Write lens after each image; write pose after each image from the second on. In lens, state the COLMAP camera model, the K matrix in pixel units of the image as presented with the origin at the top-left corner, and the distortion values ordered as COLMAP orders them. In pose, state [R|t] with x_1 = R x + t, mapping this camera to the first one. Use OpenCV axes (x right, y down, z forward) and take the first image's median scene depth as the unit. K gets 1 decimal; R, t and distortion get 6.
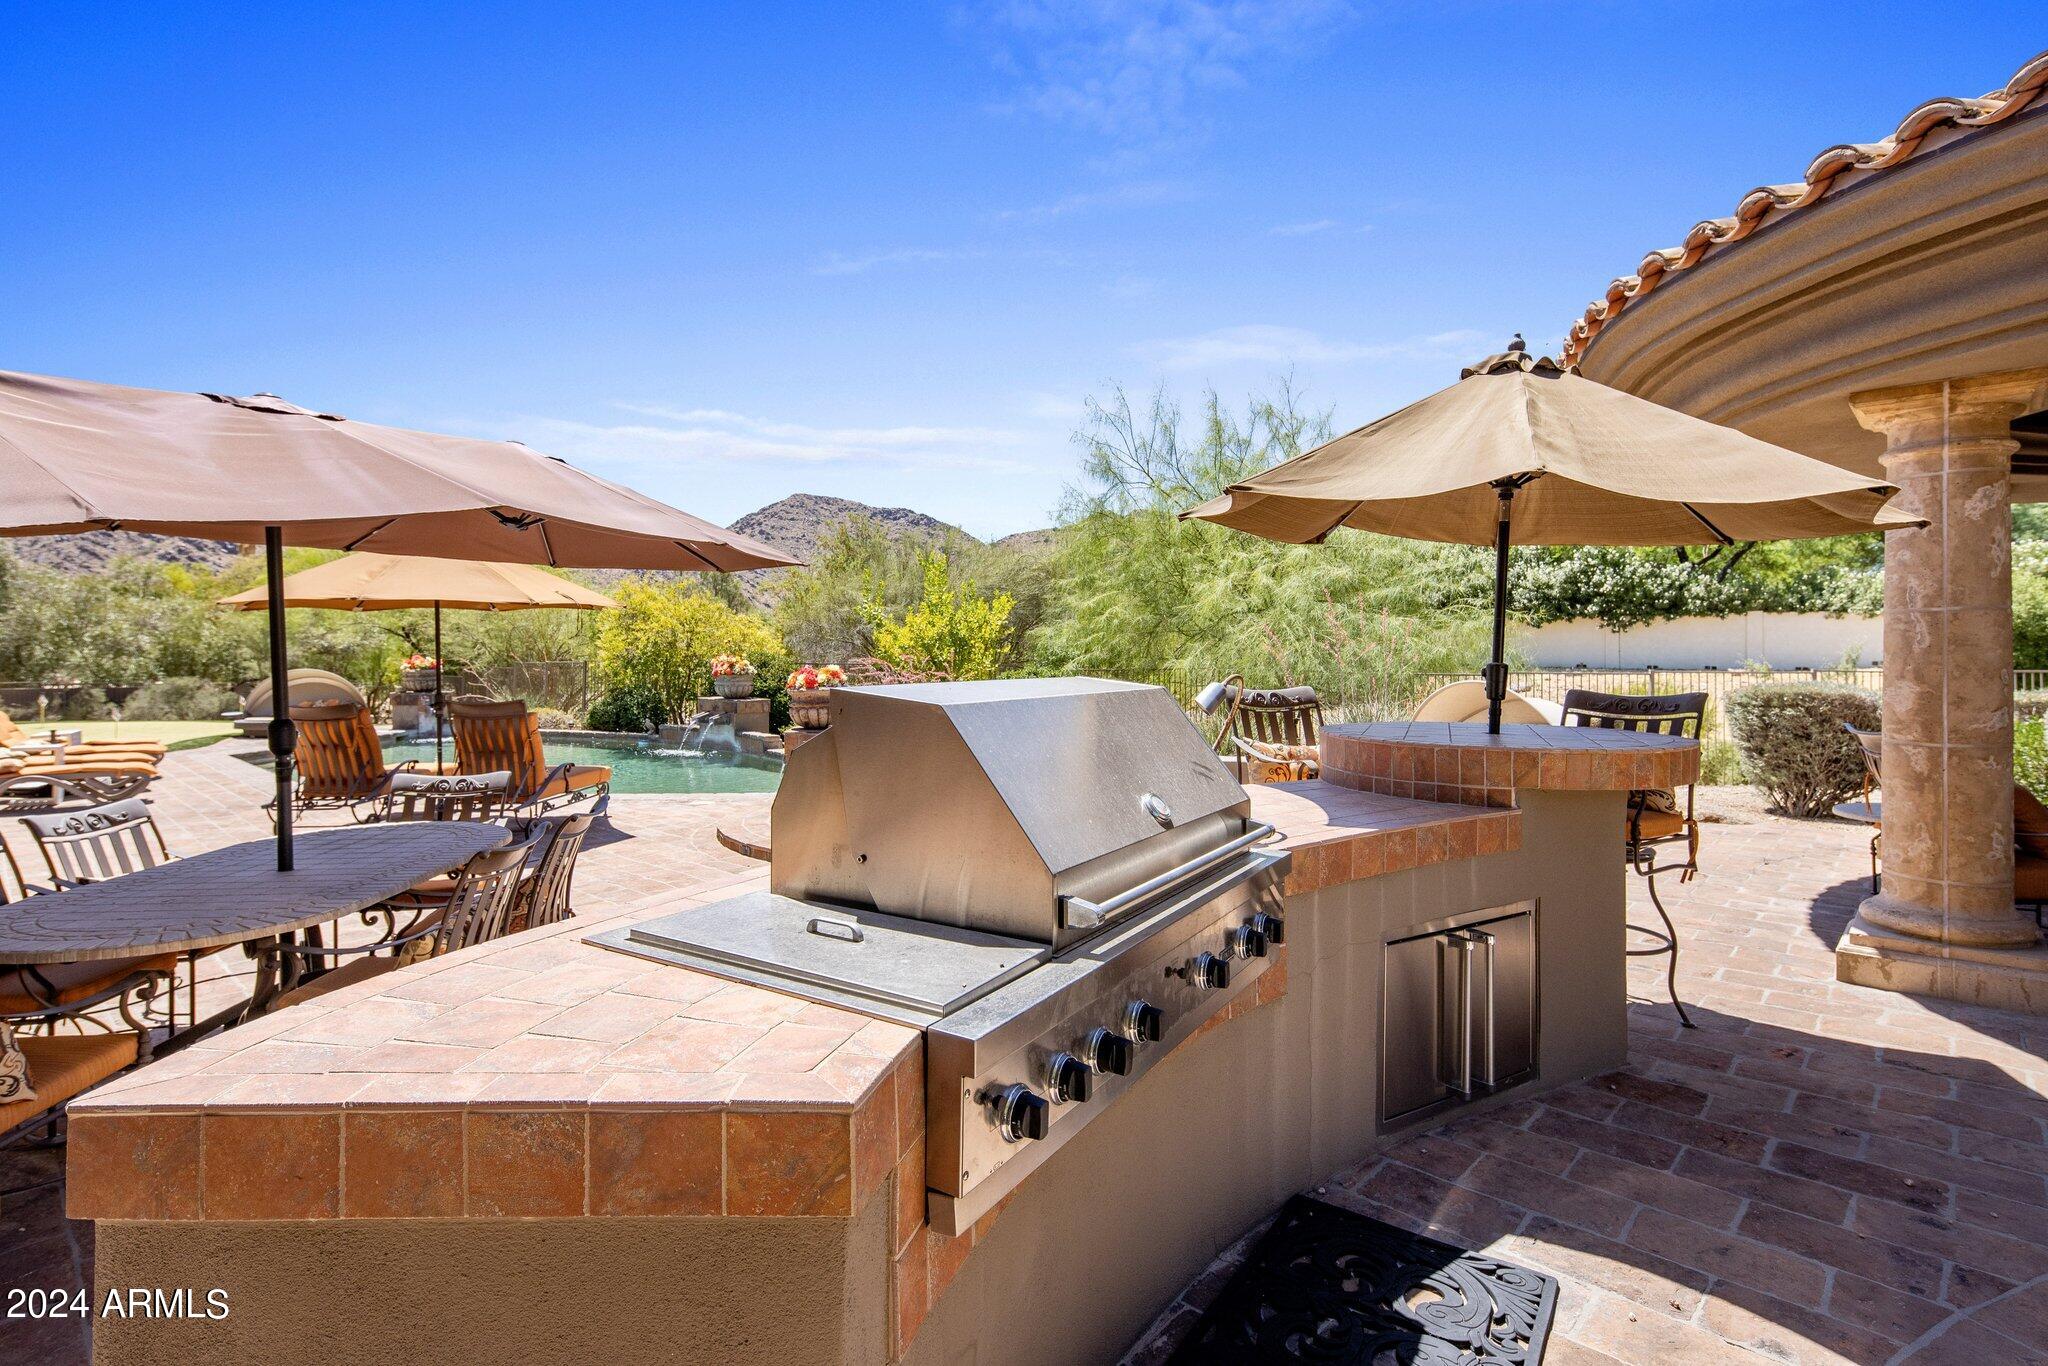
lens RADIAL K [[990.9, 0, 1024.4], [0, 990.9, 663.5], [0, 0, 1]] dist [0.000496, 0.000162]
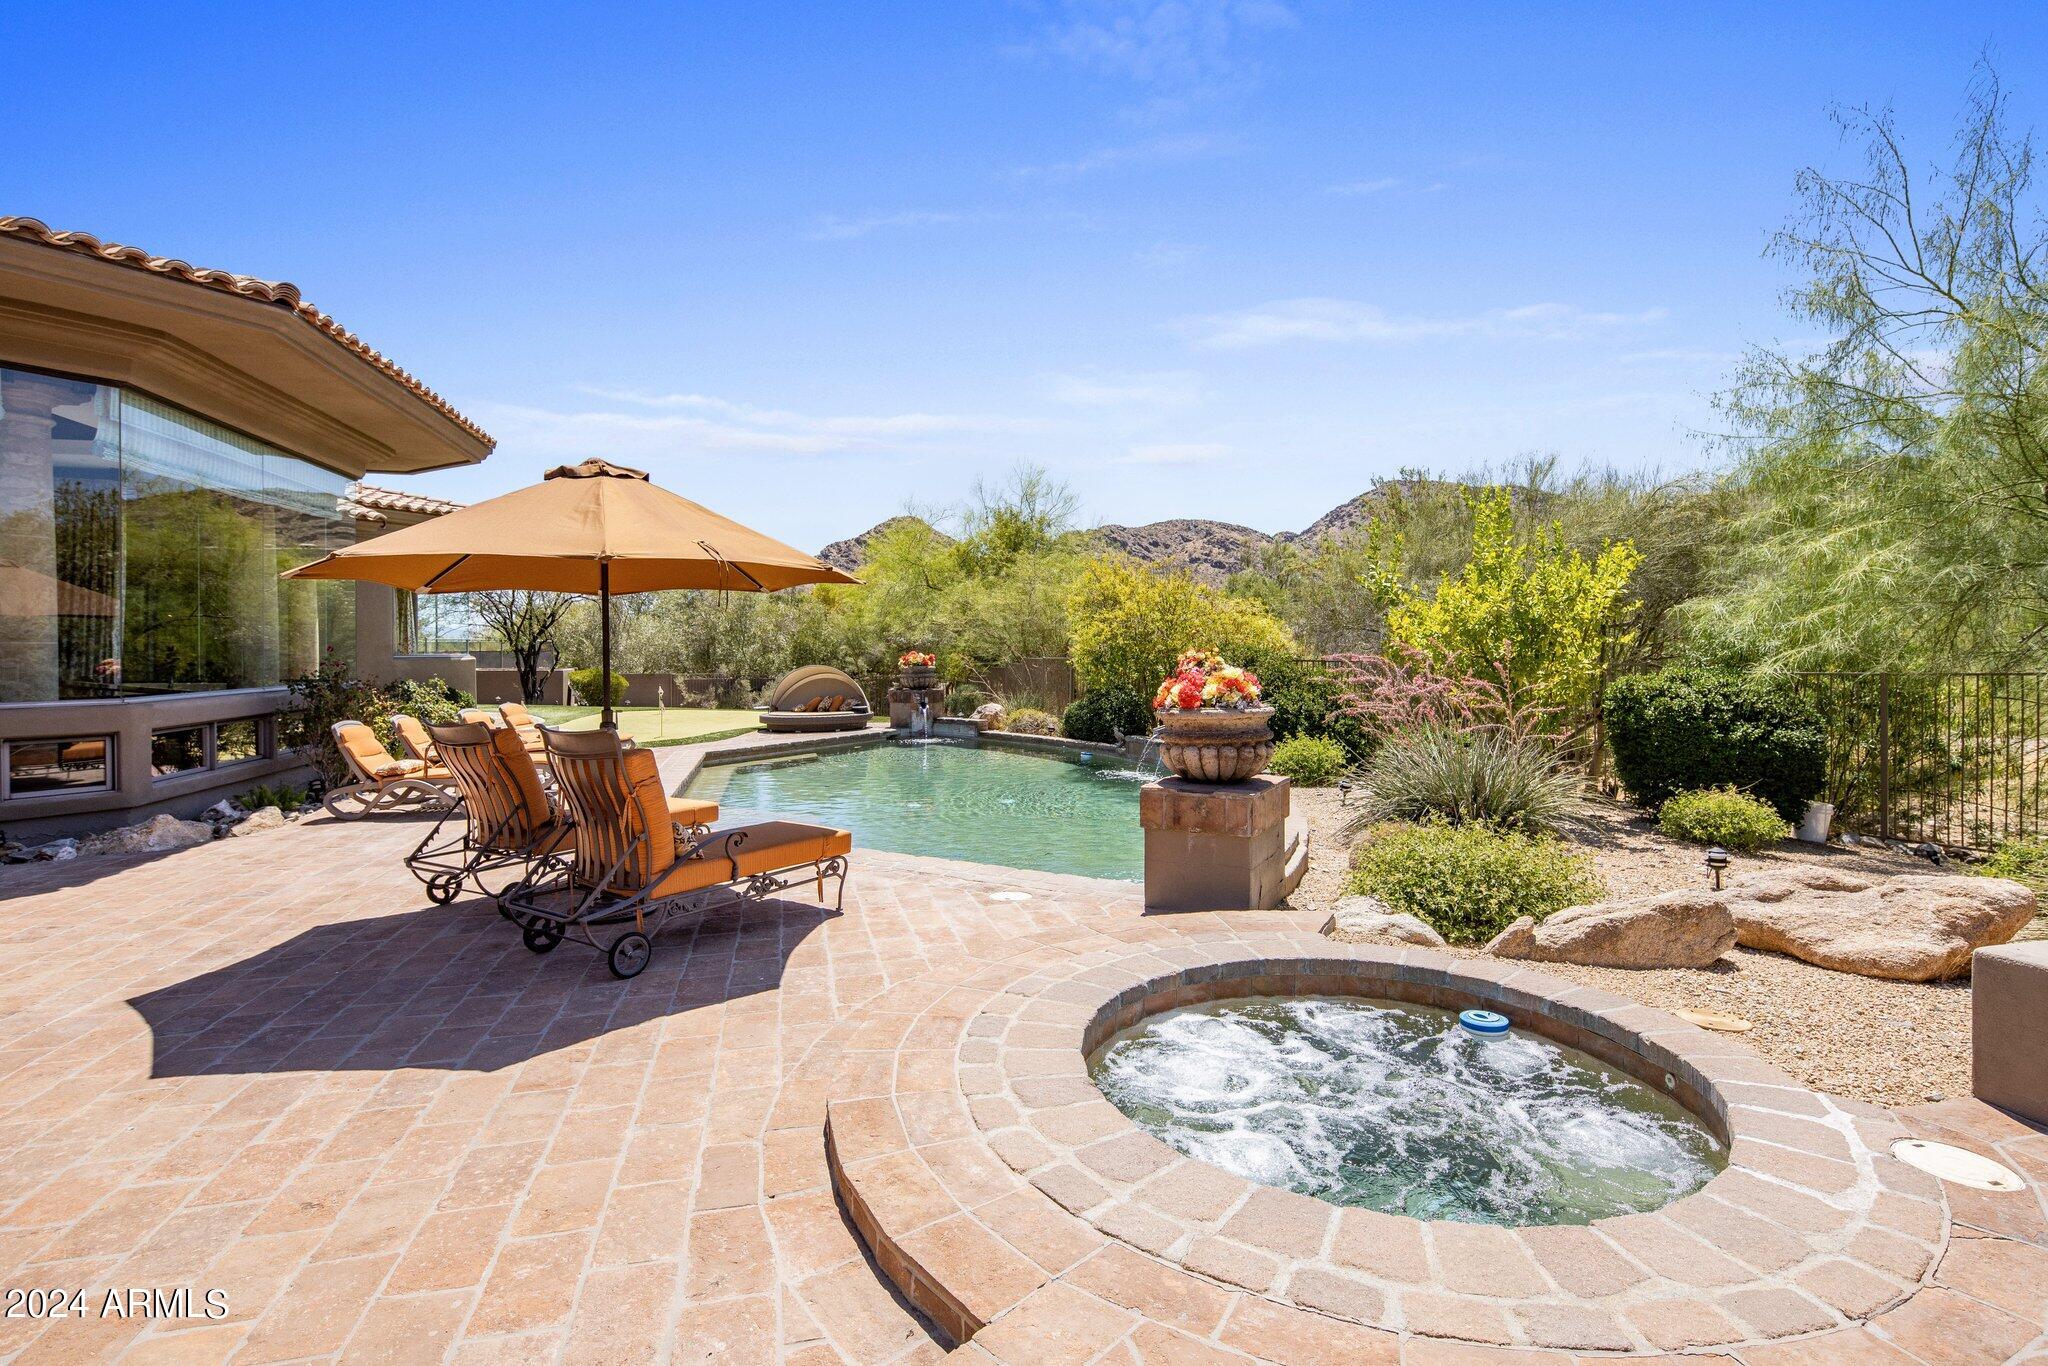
lens RADIAL K [[990.9, 0, 1024.4], [0, 990.9, 663.5], [0, 0, 1]] dist [0.000496, 0.000162]
pose [[0.836425, 0.004112, -0.548065, 0.005883], [-0.001175, 0.999983, 0.005709, -0.002173], [0.548080, -0.004131, 0.836416, 0.298100]]
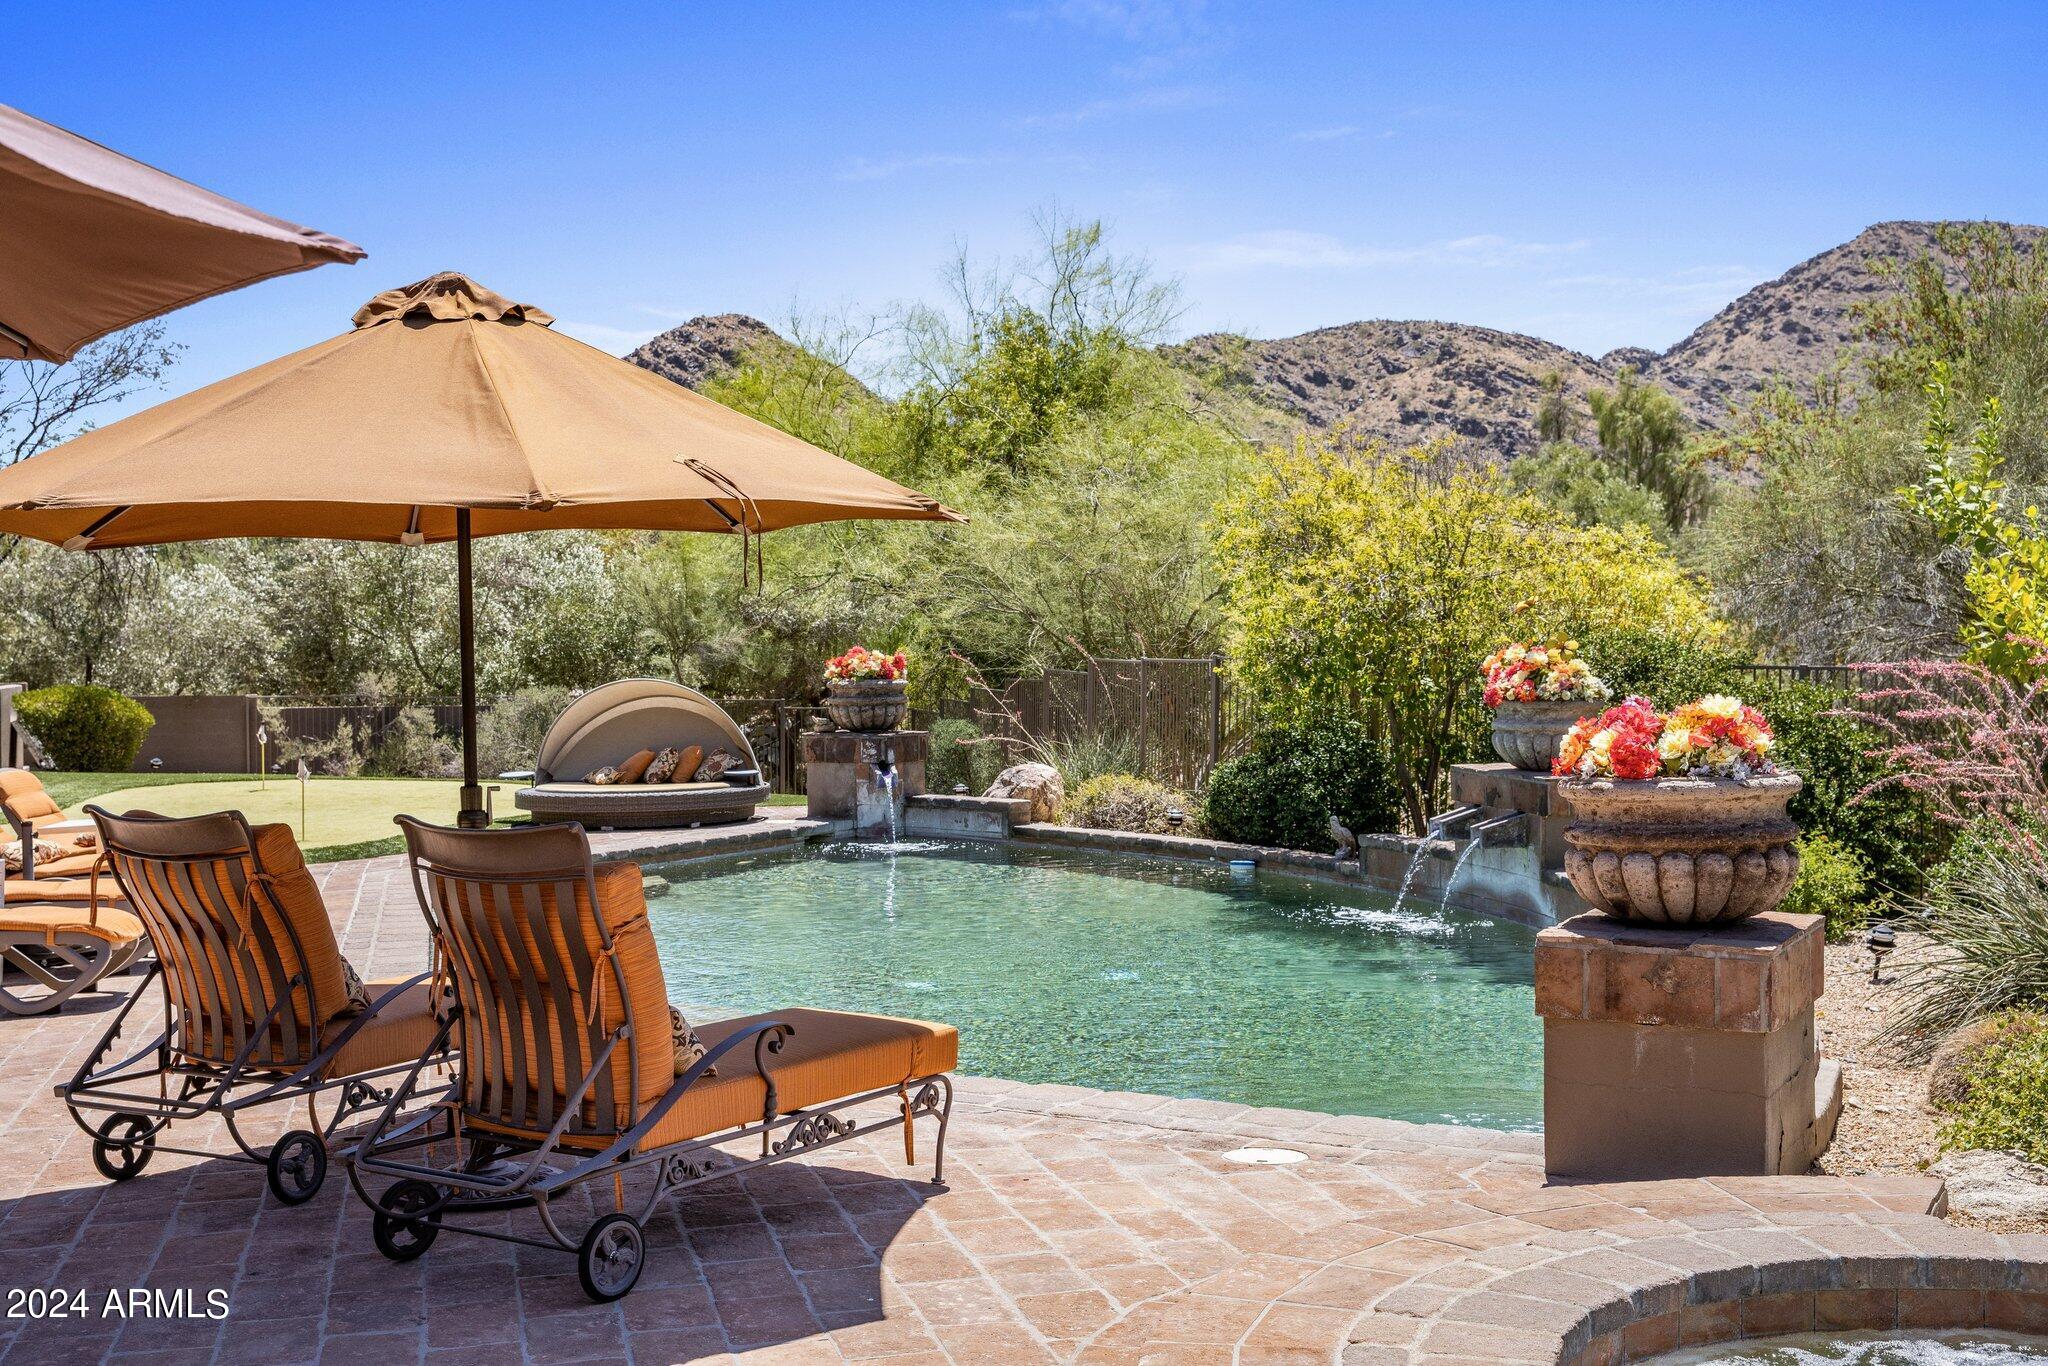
lens RADIAL K [[2354.4, 0, 1012.8], [0, 2354.4, 687.2], [0, 0, 1]] dist [0.027839, 0.063713]
pose [[0.837863, 0.006125, -0.545846, -0.001006], [0.002864, 0.999874, 0.015615, -0.007160], [0.545873, -0.014646, 0.837740, 0.216545]]
